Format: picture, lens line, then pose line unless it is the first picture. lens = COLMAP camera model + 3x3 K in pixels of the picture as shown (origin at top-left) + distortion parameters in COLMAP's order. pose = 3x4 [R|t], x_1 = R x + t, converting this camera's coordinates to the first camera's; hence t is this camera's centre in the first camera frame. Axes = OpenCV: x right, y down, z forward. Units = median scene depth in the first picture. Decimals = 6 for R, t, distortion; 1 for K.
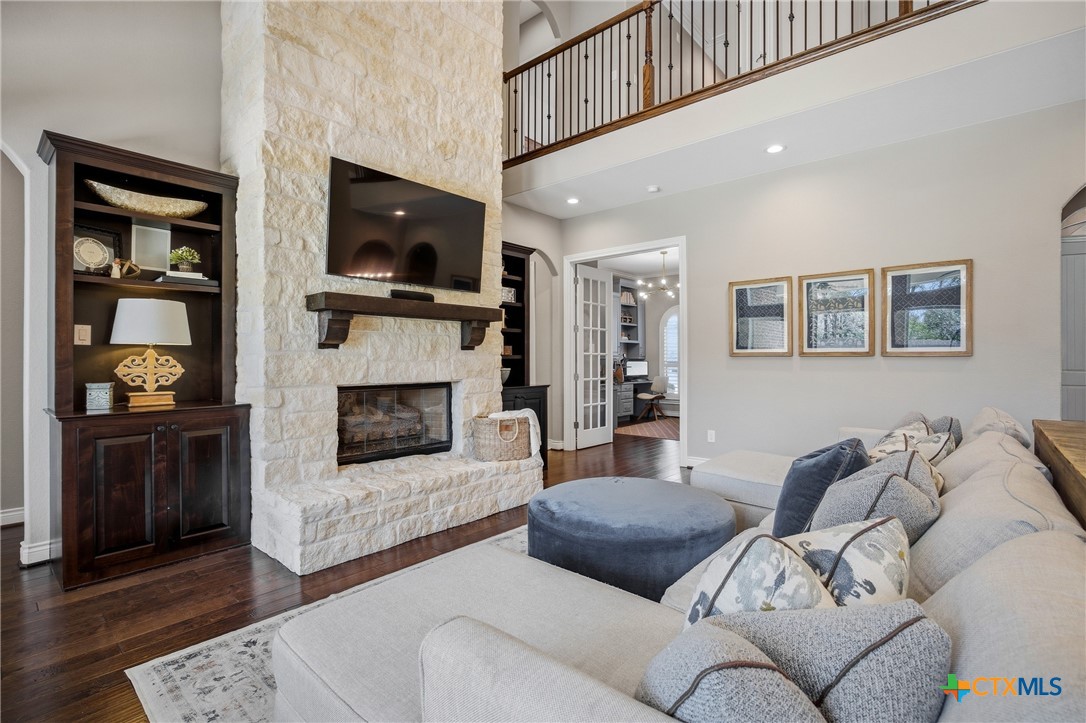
lens RADIAL K [[494.6, 0, 544.9], [0, 494.6, 352.8], [0, 0, 1]] dist [-0.008204, 0.000023]
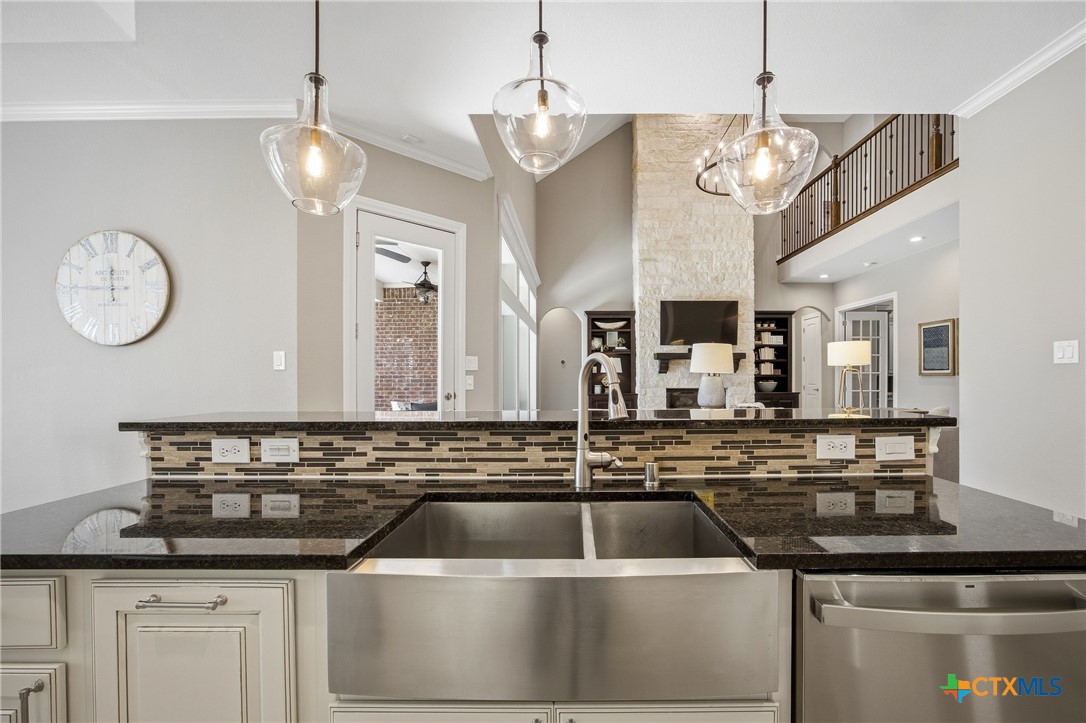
lens RADIAL K [[799.6, 0, 545.5], [0, 799.6, 392.0], [0, 0, 1]] dist [-0.007874, 0.000116]
pose [[0.629775, 0.012231, -0.776681, 2.319116], [0.008588, 0.999705, 0.022707, -0.011410], [0.776730, -0.020970, 0.629485, -2.018271]]
